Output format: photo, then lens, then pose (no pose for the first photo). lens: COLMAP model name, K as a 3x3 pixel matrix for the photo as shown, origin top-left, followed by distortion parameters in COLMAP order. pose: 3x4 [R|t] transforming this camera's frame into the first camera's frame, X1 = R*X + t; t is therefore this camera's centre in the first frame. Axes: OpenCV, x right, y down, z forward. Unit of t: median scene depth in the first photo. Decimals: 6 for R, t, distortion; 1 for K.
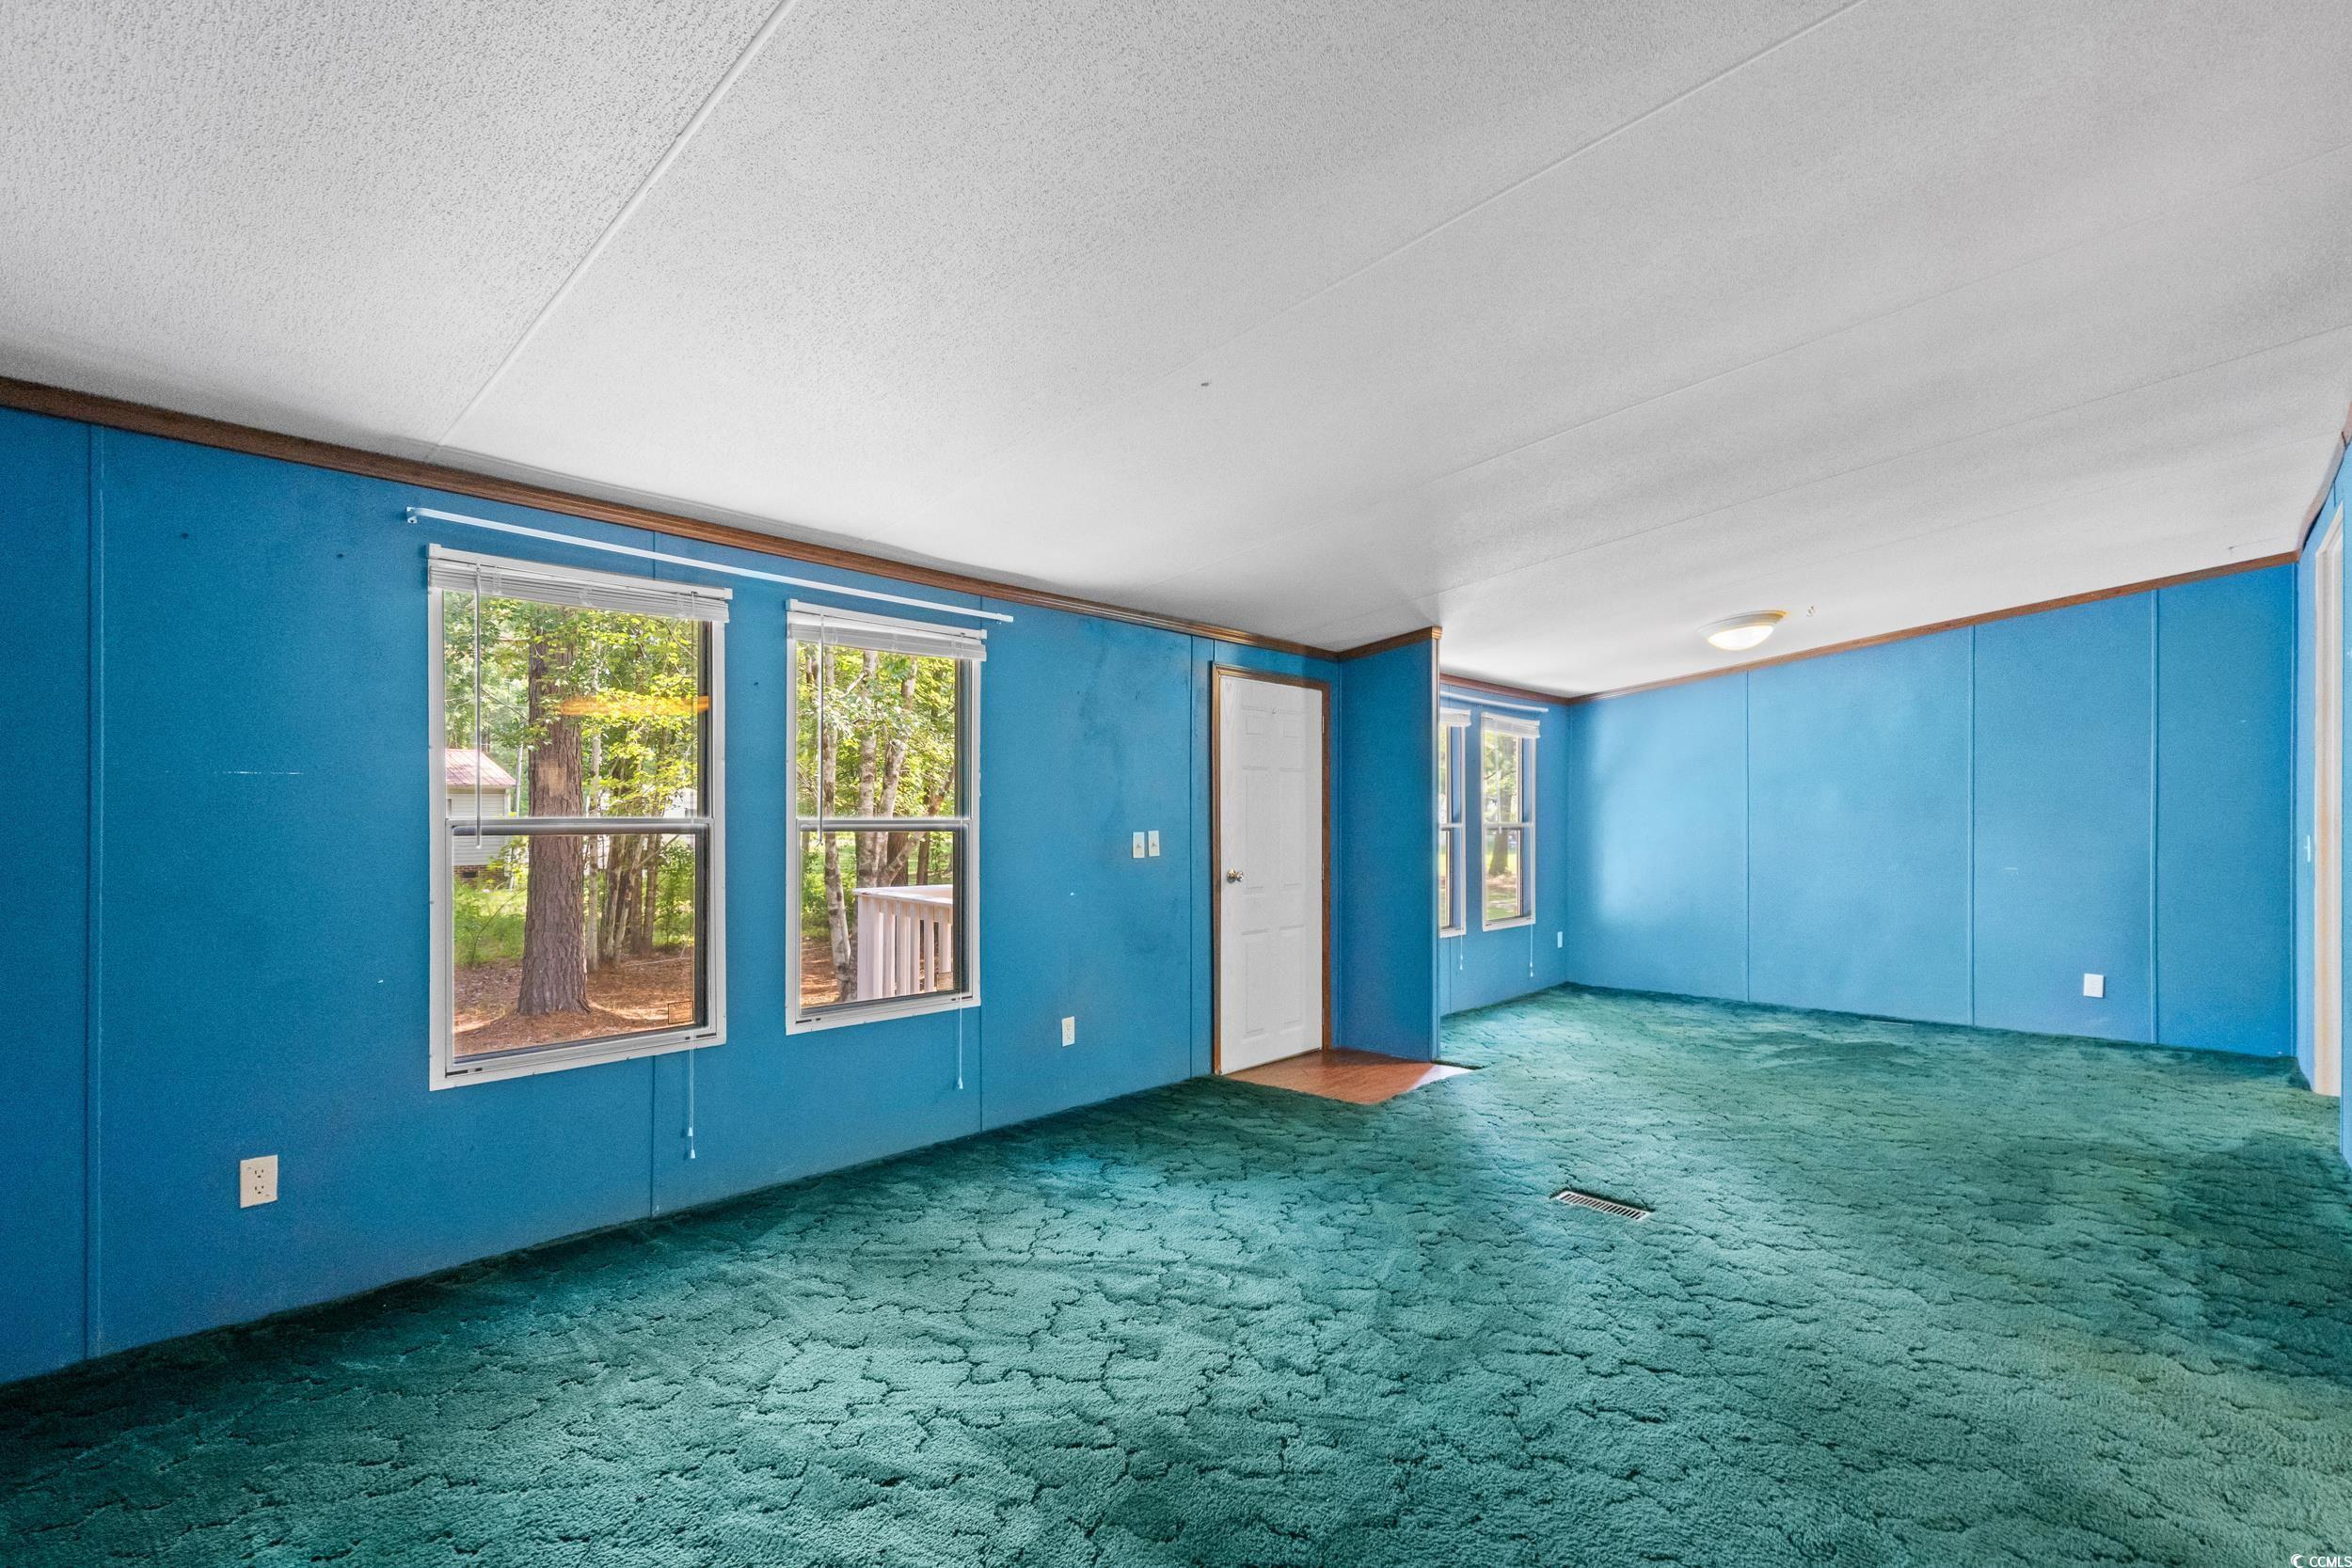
lens RADIAL K [[1100.8, 0, 1176.0], [0, 1100.8, 784.0], [0, 0, 1]] dist [0.022075, -0.000654]
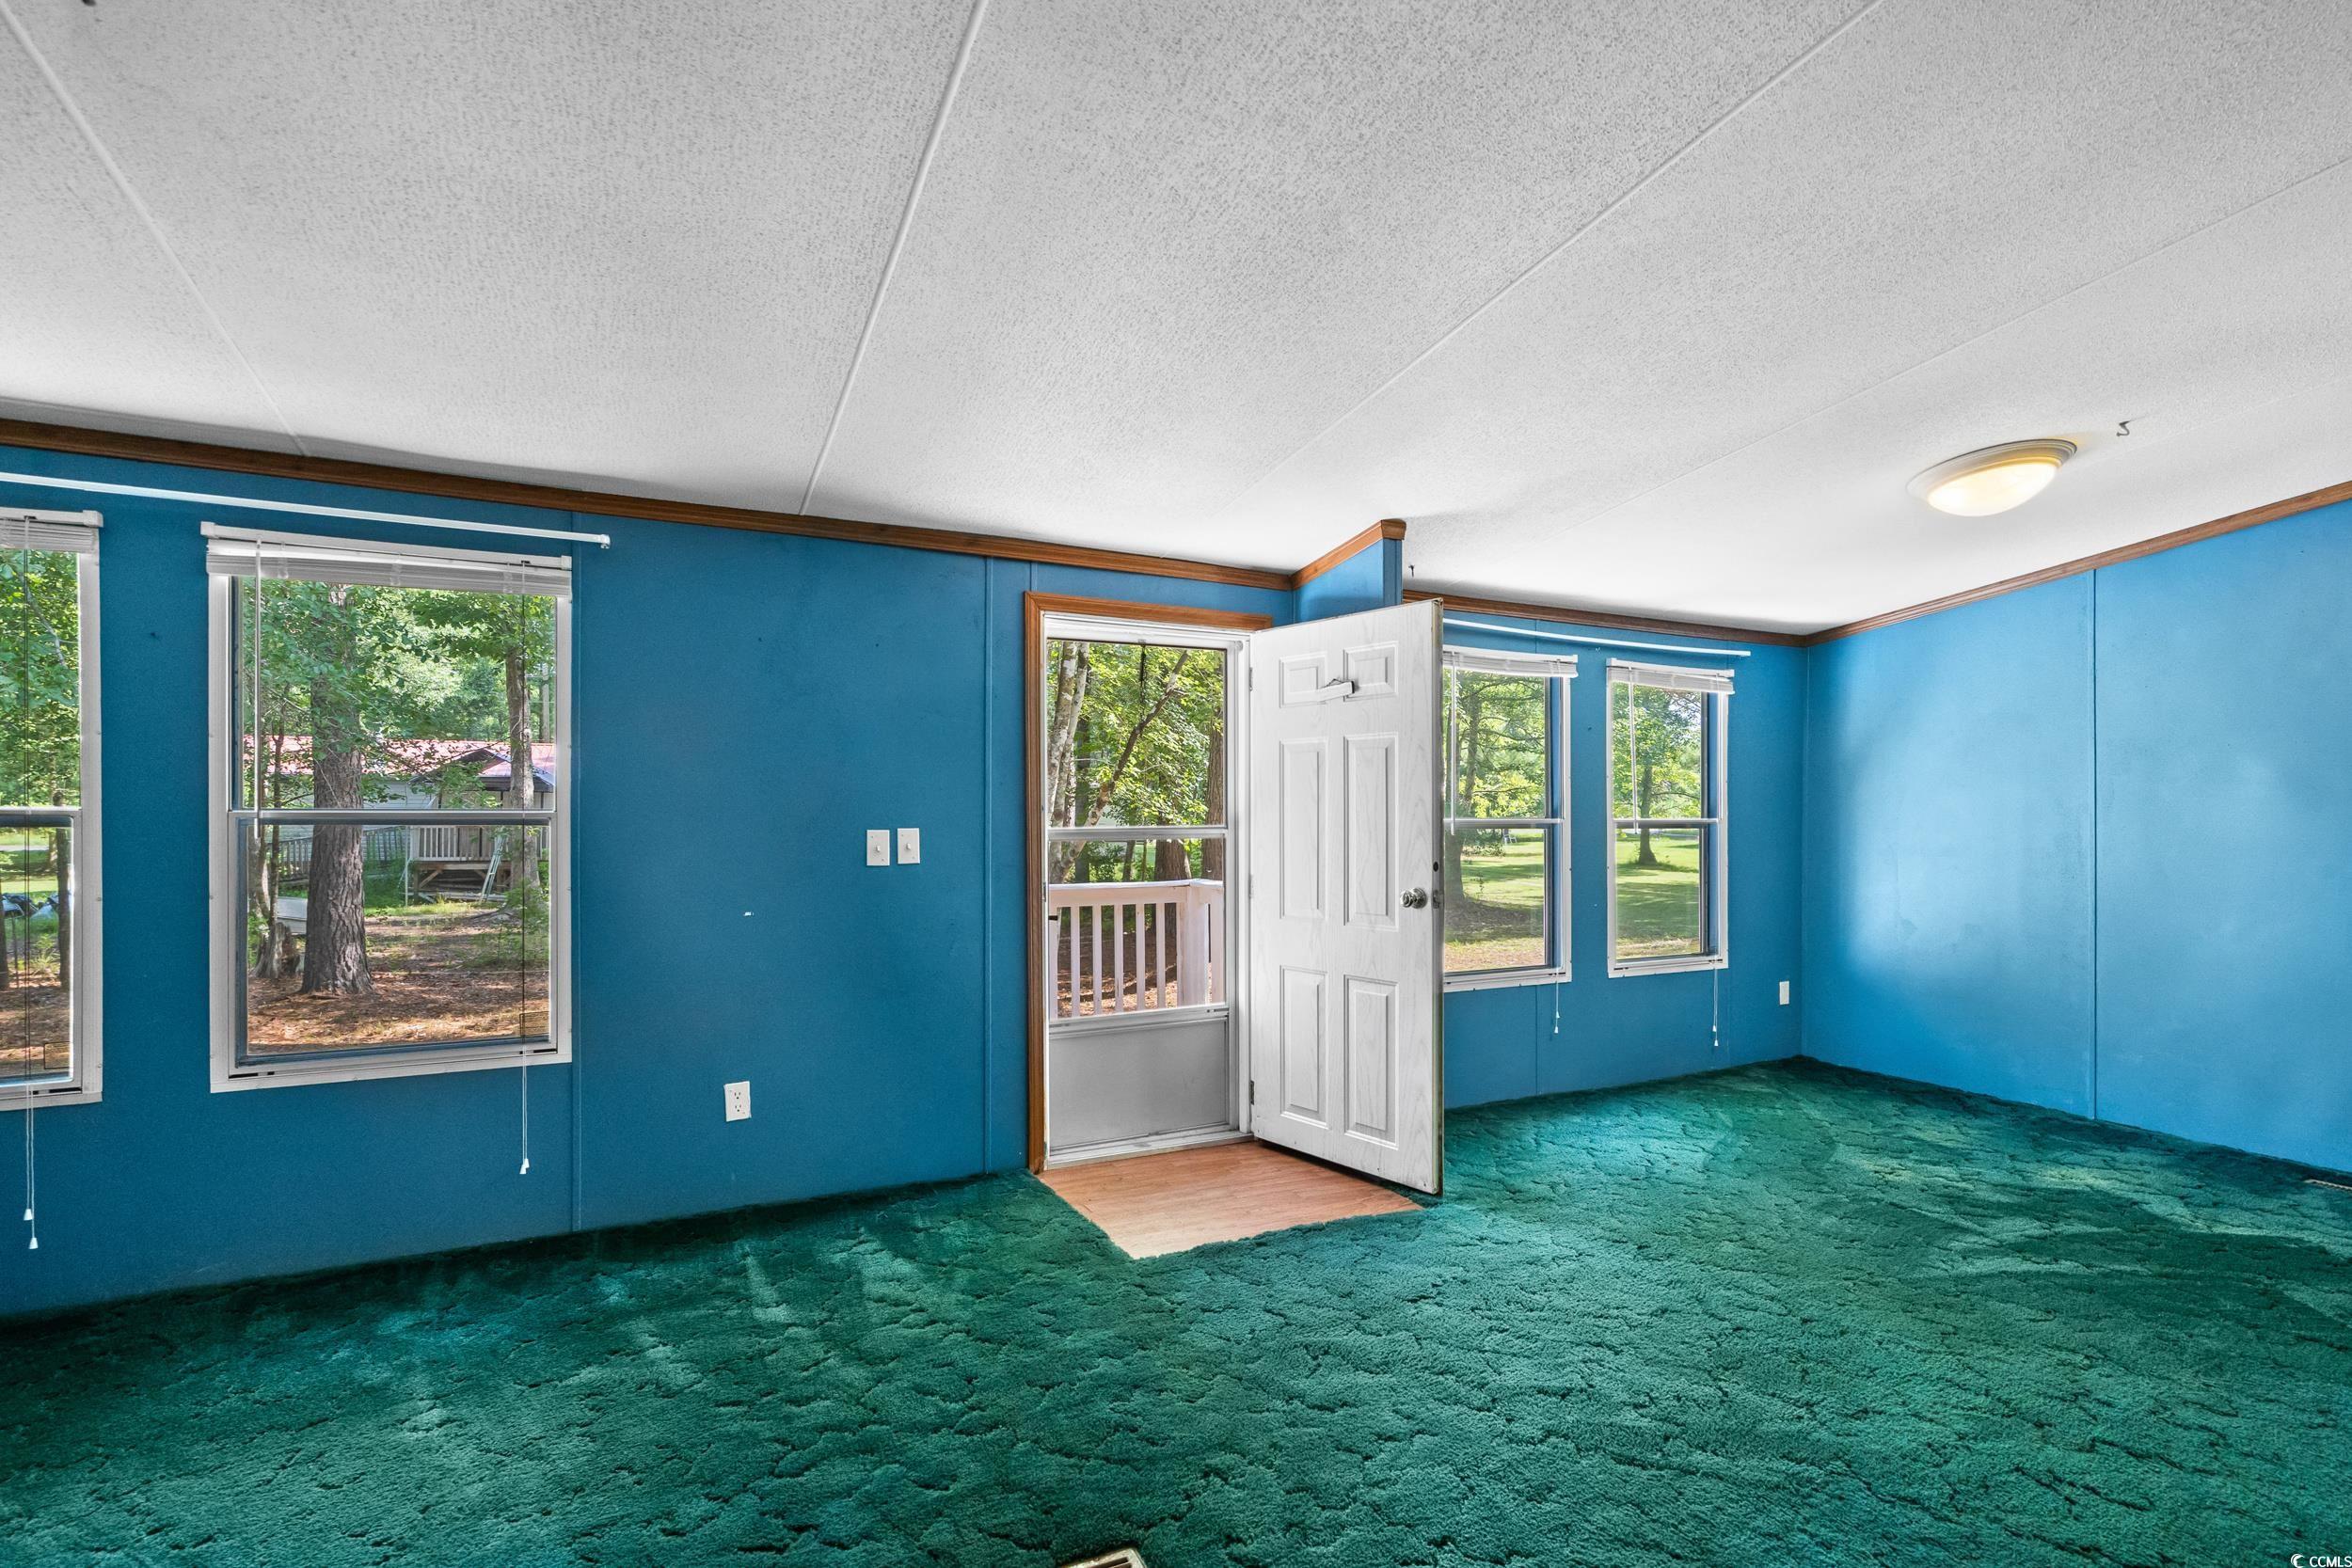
lens RADIAL K [[1051.7, 0, 1171.7], [0, 1051.7, 776.8], [0, 0, 1]] dist [0.001594, 0.000322]
pose [[0.926907, -0.013063, -0.375064, 0.388881], [0.011435, 0.999913, -0.006566, 0.014937], [0.375117, 0.001798, 0.926976, 0.412269]]
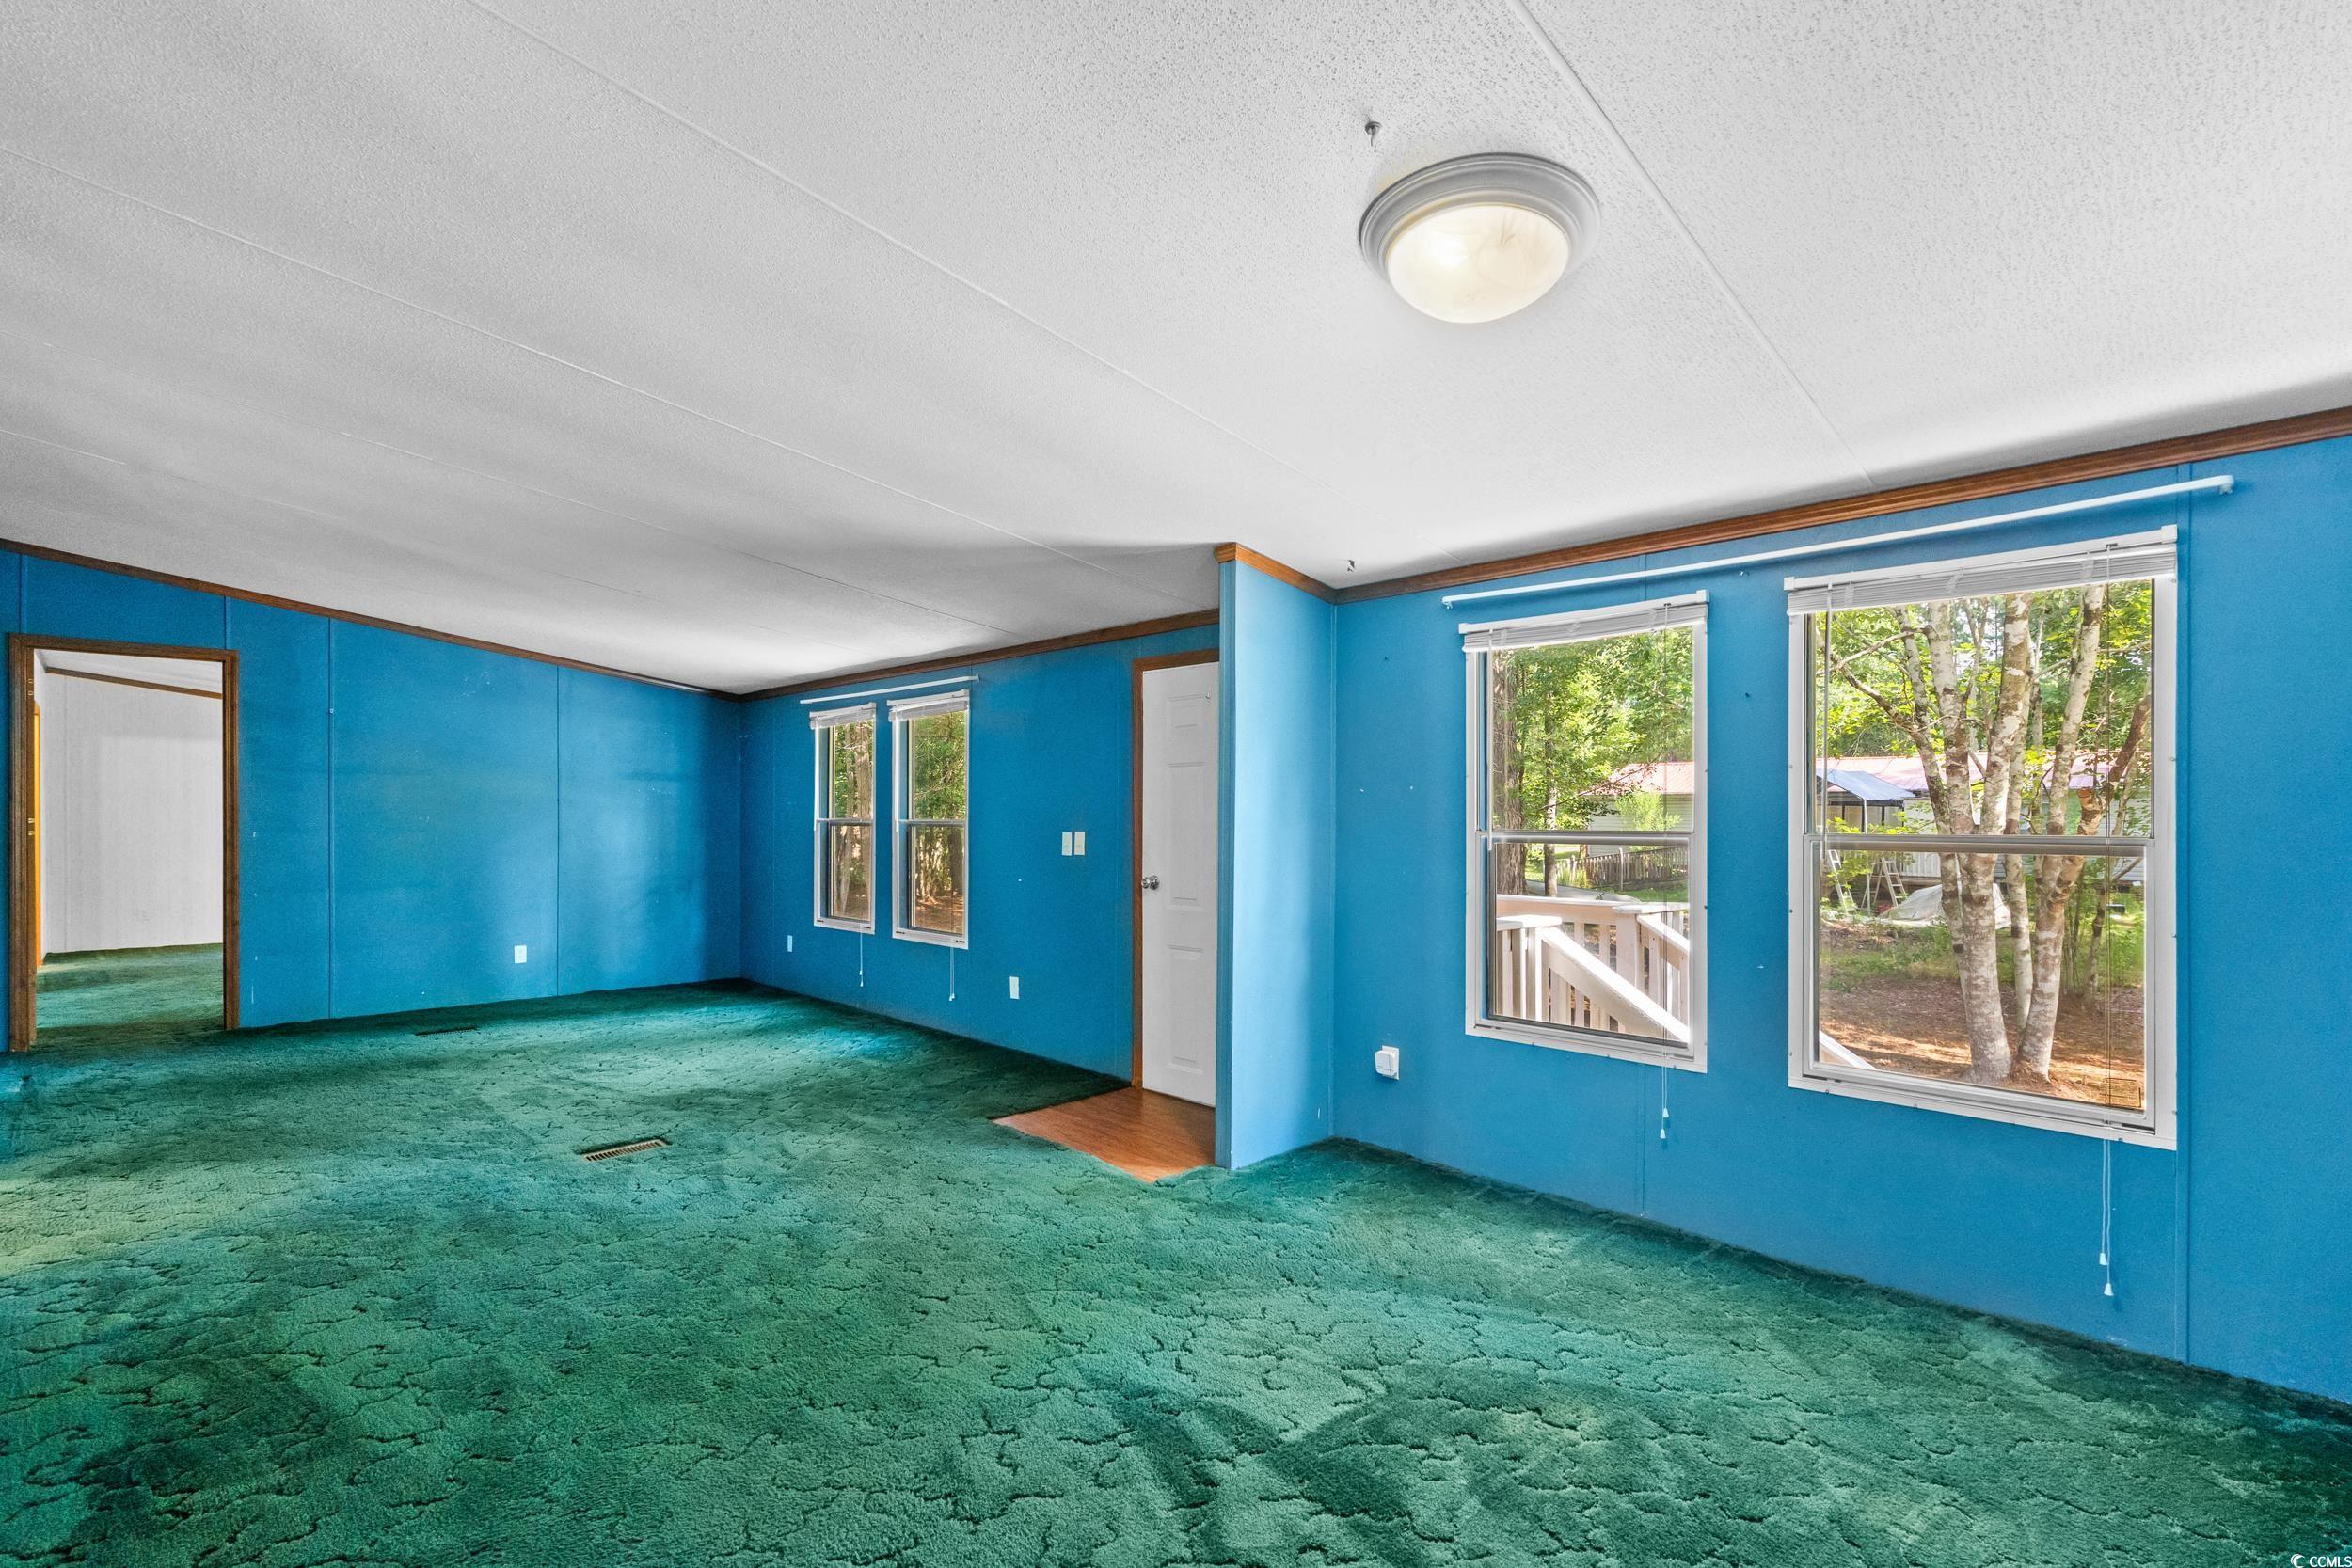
lens RADIAL K [[1086.4, 0, 1176.0], [0, 1086.4, 784.0], [0, 0, 1]] dist [0.001298, 0.000241]
pose [[-0.053850, -0.044967, -0.997536, 1.026670], [0.016277, 0.998813, -0.045904, 0.045079], [0.998416, -0.018708, -0.053054, 1.123285]]
